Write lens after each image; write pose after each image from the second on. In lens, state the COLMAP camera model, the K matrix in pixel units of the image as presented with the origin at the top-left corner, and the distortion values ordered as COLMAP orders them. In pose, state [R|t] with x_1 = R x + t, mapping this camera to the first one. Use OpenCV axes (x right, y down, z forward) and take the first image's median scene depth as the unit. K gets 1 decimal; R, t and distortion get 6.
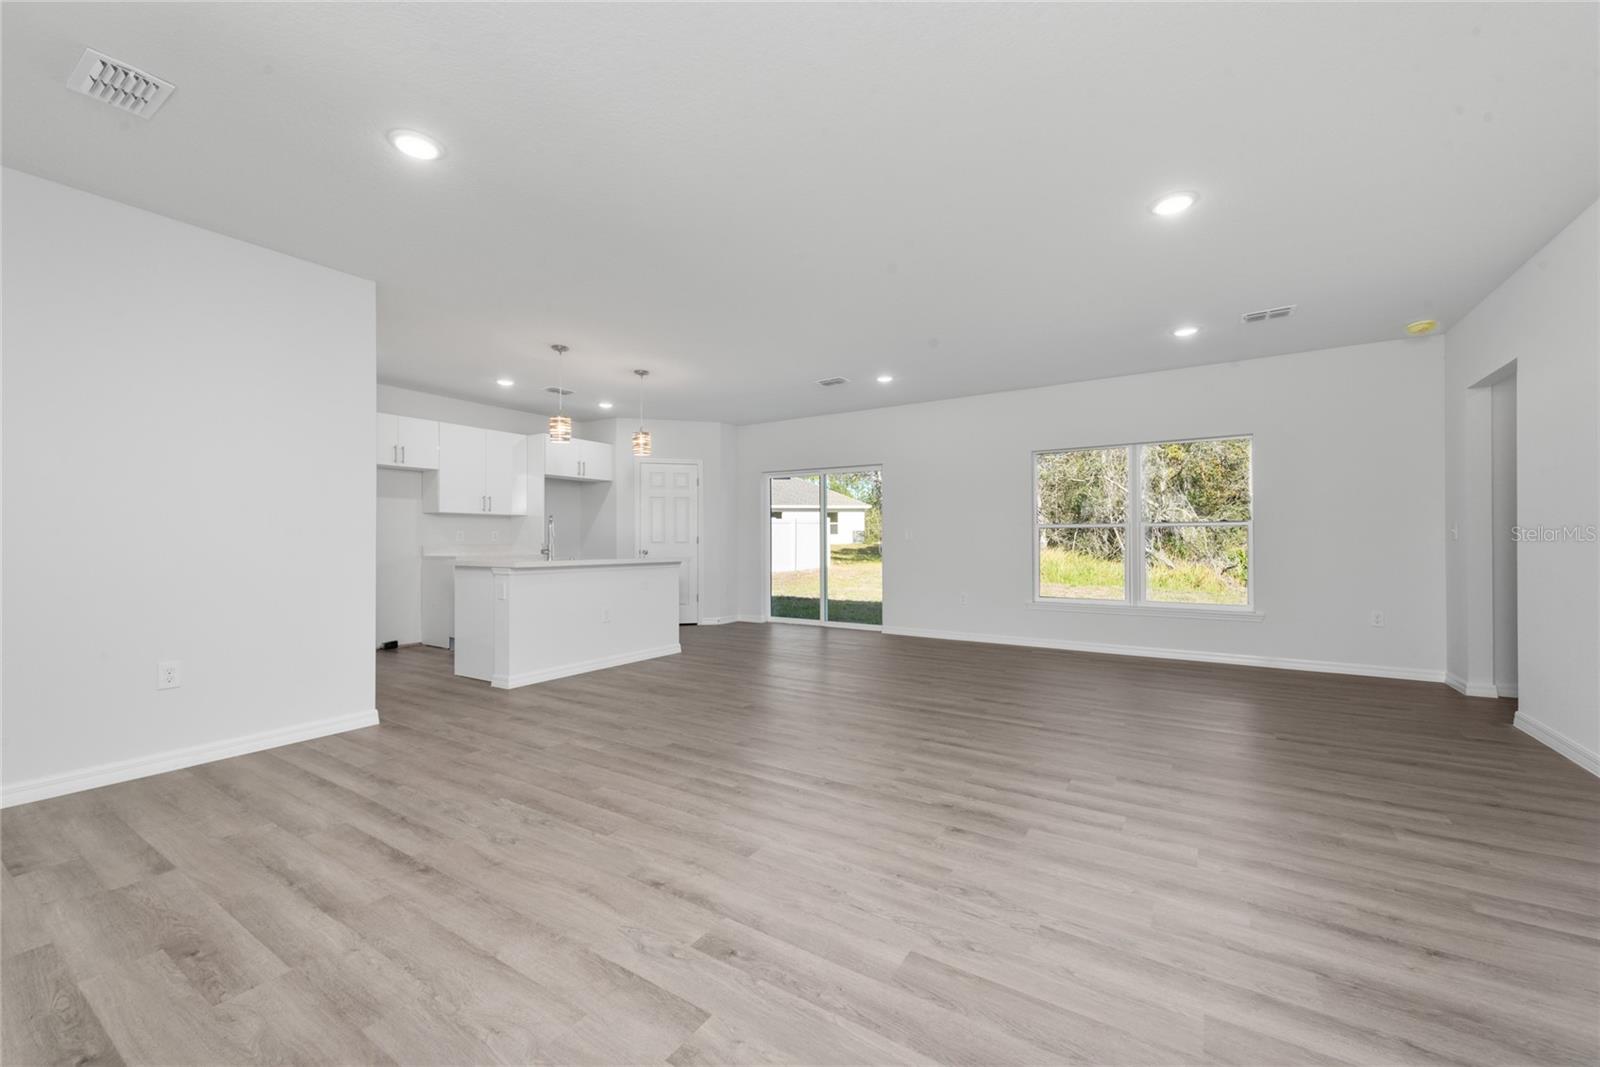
lens RADIAL K [[627.2, 0, 803.5], [0, 627.2, 536.2], [0, 0, 1]] dist [0.020555, -0.006979]
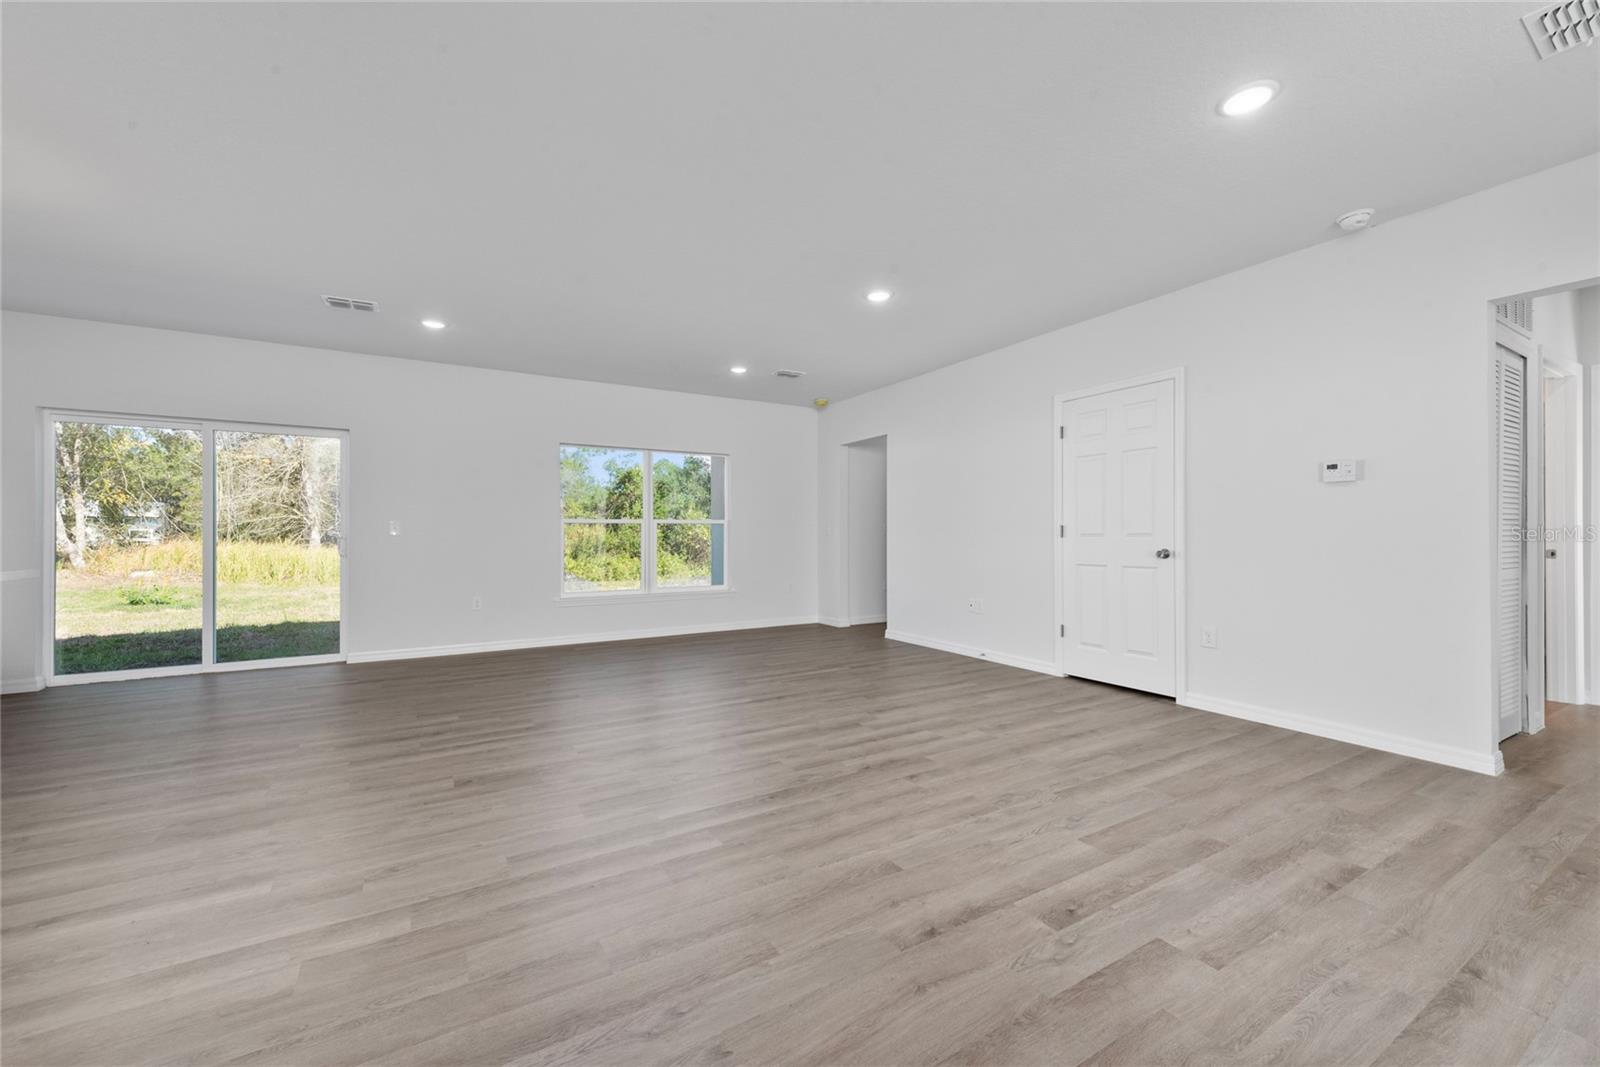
lens RADIAL K [[625.6, 0, 800.0], [0, 625.6, 533.5], [0, 0, 1]] dist [0.020088, -0.006983]
pose [[0.447959, 0.003074, 0.894049, -0.601239], [-0.006018, 0.999982, -0.000423, 0.004010], [-0.894034, -0.005191, 0.447970, 0.431246]]
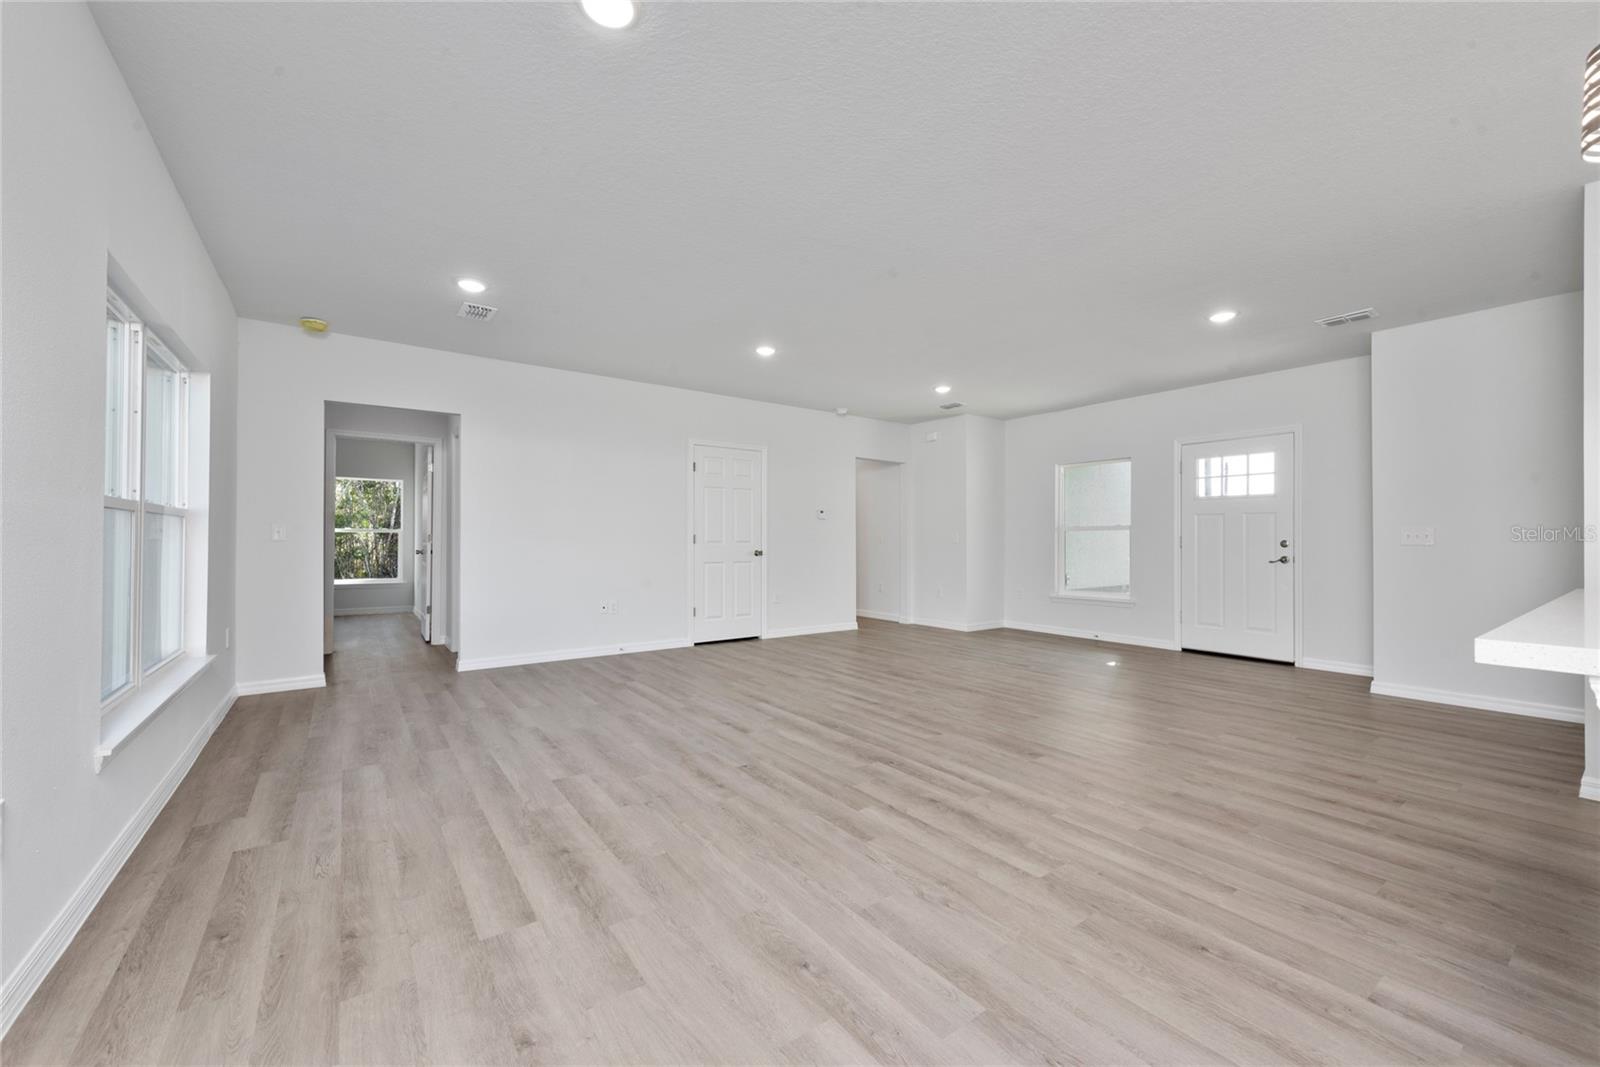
lens RADIAL K [[627.2, 0, 803.5], [0, 627.2, 536.2], [0, 0, 1]] dist [0.020555, -0.006979]
pose [[-0.931263, 0.002210, 0.364340, -0.117517], [-0.003849, 0.999866, -0.015903, 0.014756], [-0.364326, -0.016212, -0.931130, 2.097291]]
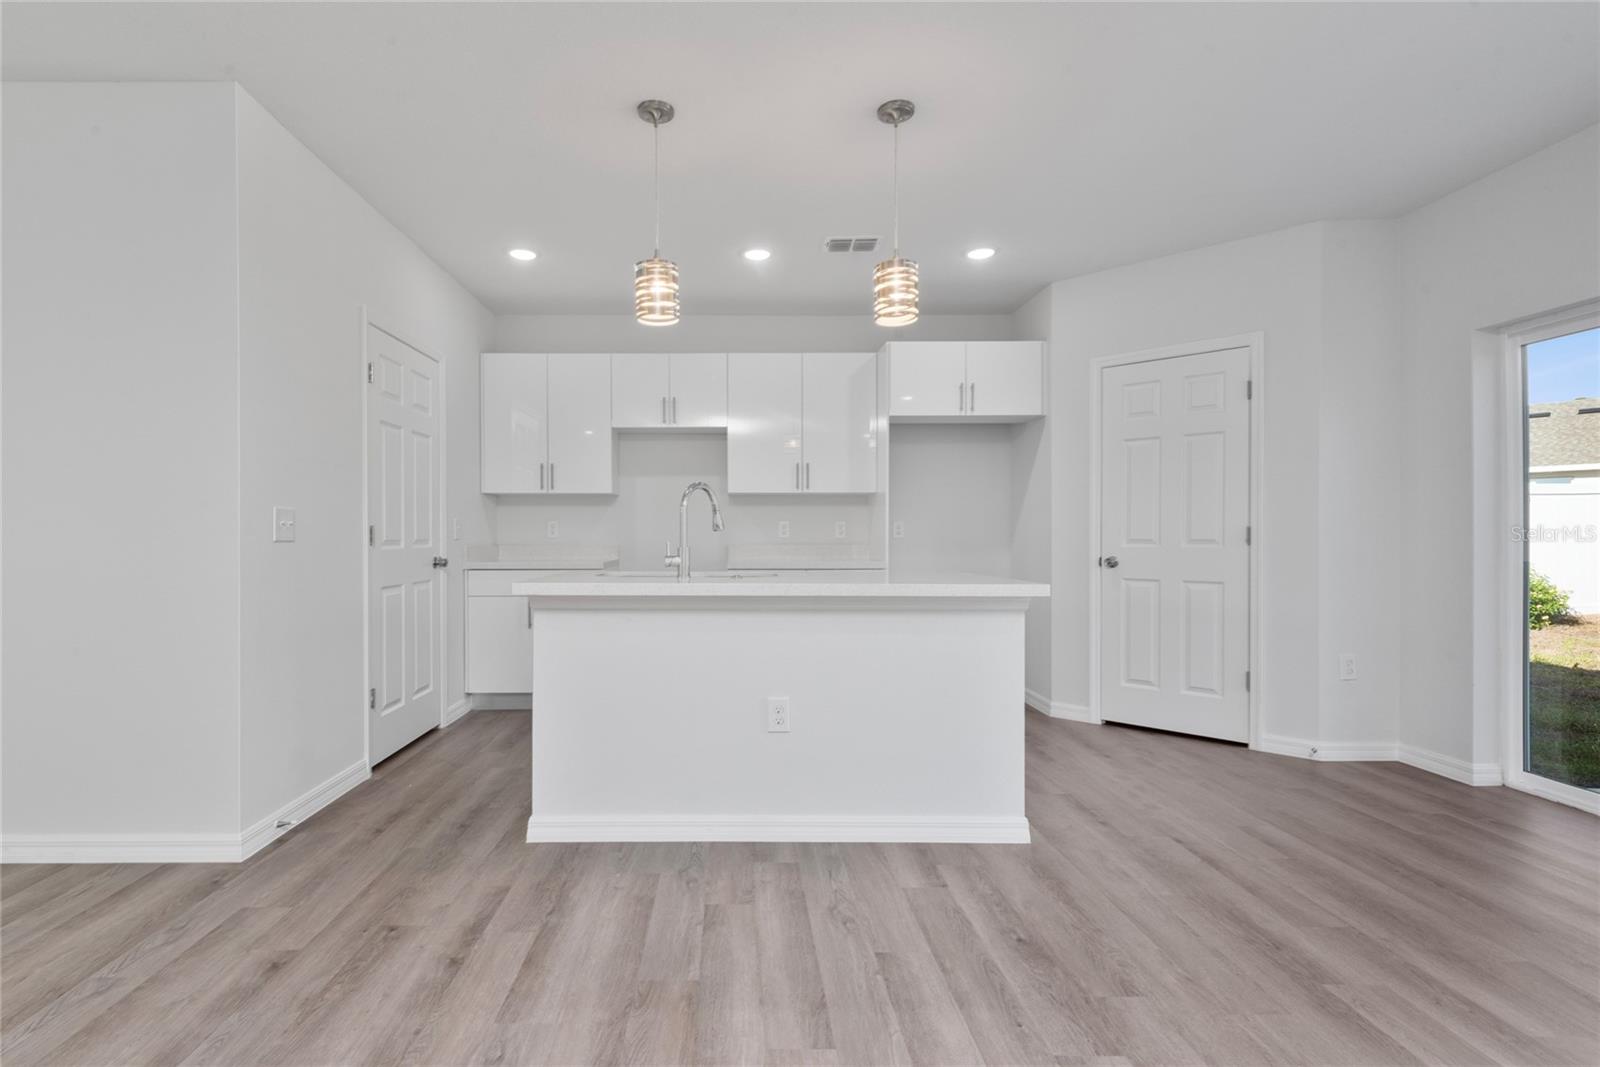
lens RADIAL K [[760.5, 0, 726.0], [0, 760.5, 536.4], [0, 0, 1]] dist [0.003421, 0.000090]
pose [[0.533066, 0.000720, -0.846073, 0.145119], [0.006817, 0.999964, 0.005146, 0.004729], [0.846046, -0.008511, 0.533042, 1.051097]]
